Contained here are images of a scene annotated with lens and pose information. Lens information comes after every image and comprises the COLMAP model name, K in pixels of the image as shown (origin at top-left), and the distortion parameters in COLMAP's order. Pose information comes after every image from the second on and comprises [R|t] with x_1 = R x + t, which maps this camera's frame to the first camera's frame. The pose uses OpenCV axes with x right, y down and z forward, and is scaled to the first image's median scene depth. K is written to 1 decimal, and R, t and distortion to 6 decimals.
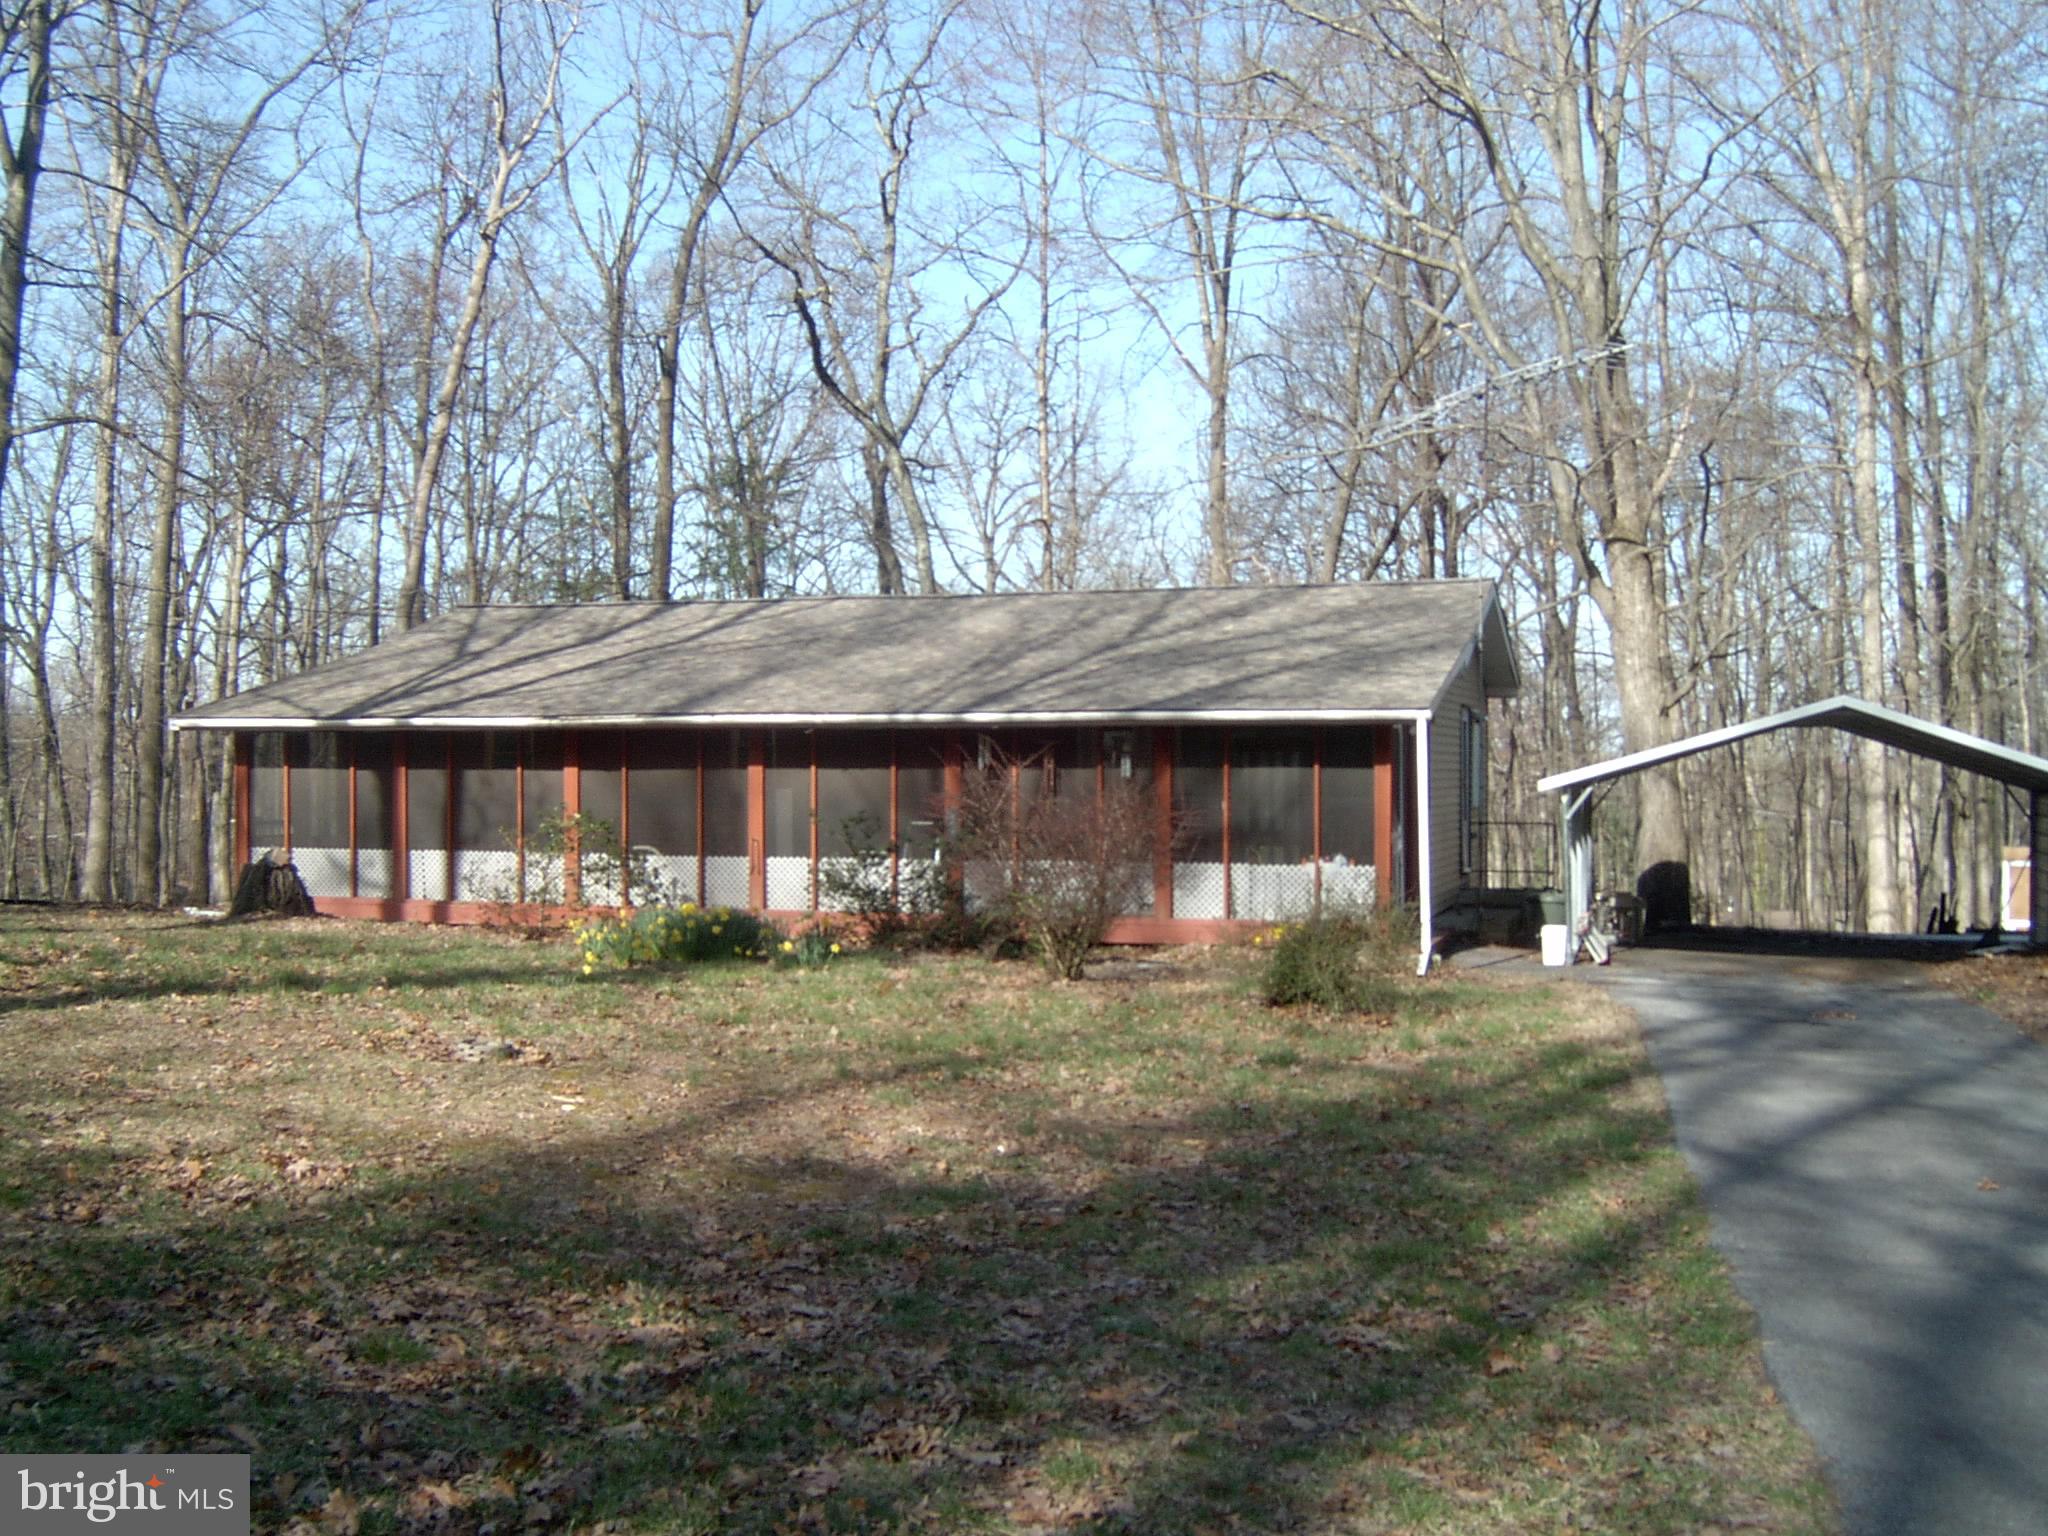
lens RADIAL K [[2201.2, 0, 1024.0], [0, 2201.2, 768.0], [0, 0, 1]] dist [-0.108594, 0.031926]
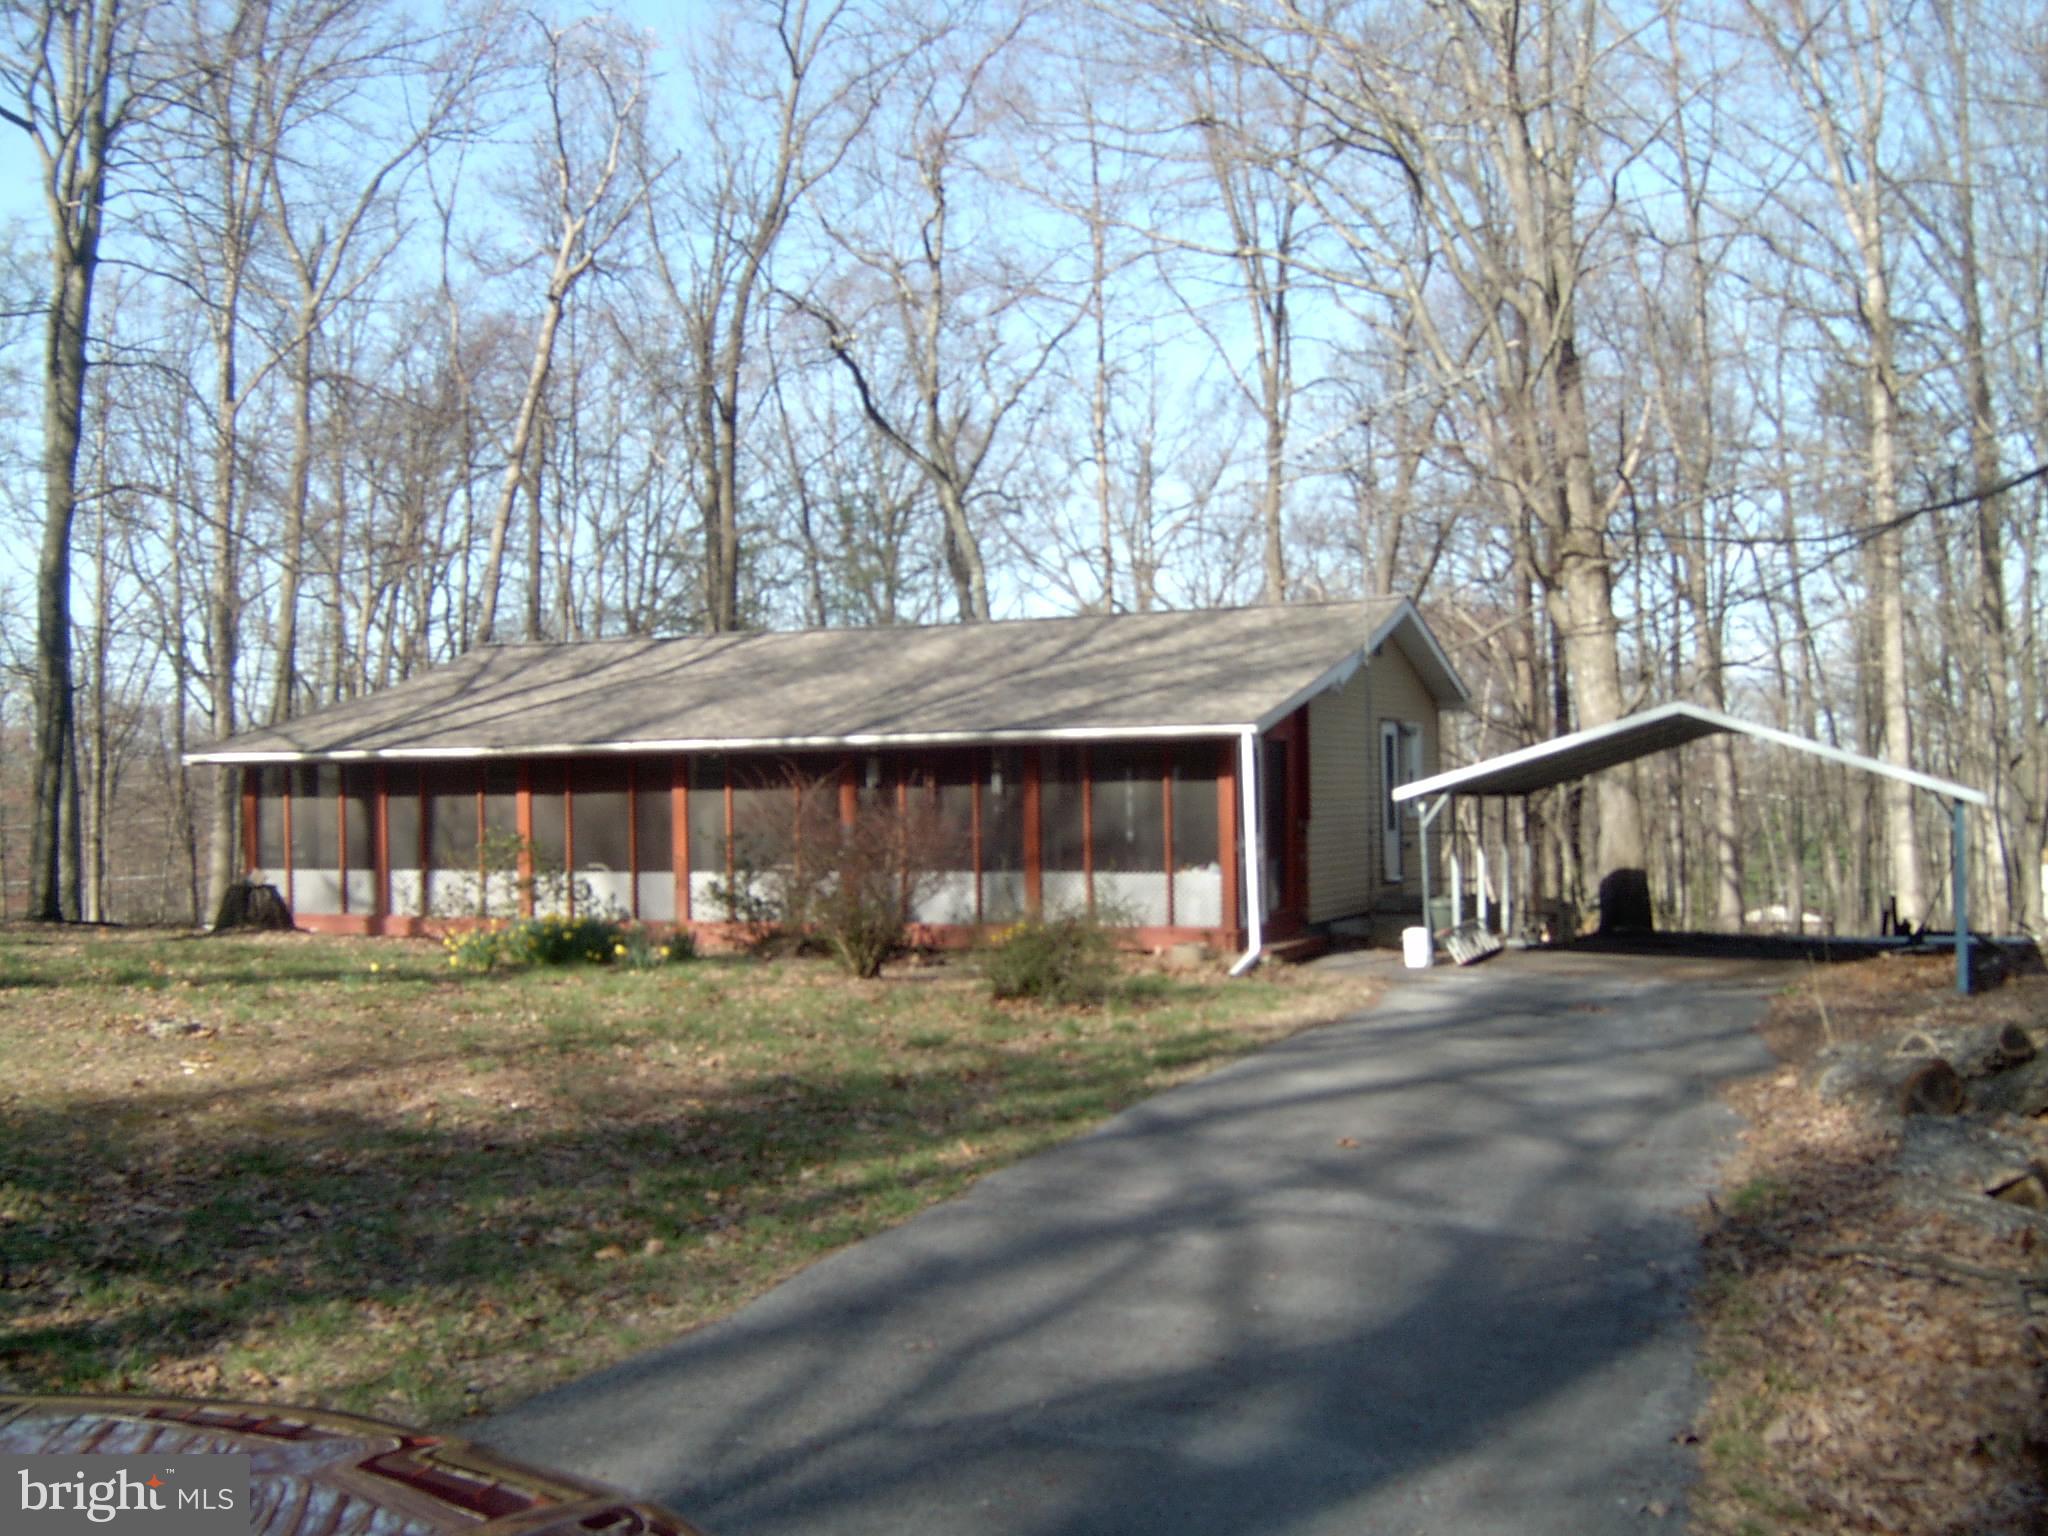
lens RADIAL K [[2201.2, 0, 1024.0], [0, 2201.2, 768.0], [0, 0, 1]] dist [-0.108594, 0.031926]
pose [[0.993570, -0.018182, -0.111749, 0.162188], [0.016999, 0.999789, -0.011529, 0.004118], [0.111935, 0.009555, 0.993670, -0.057505]]
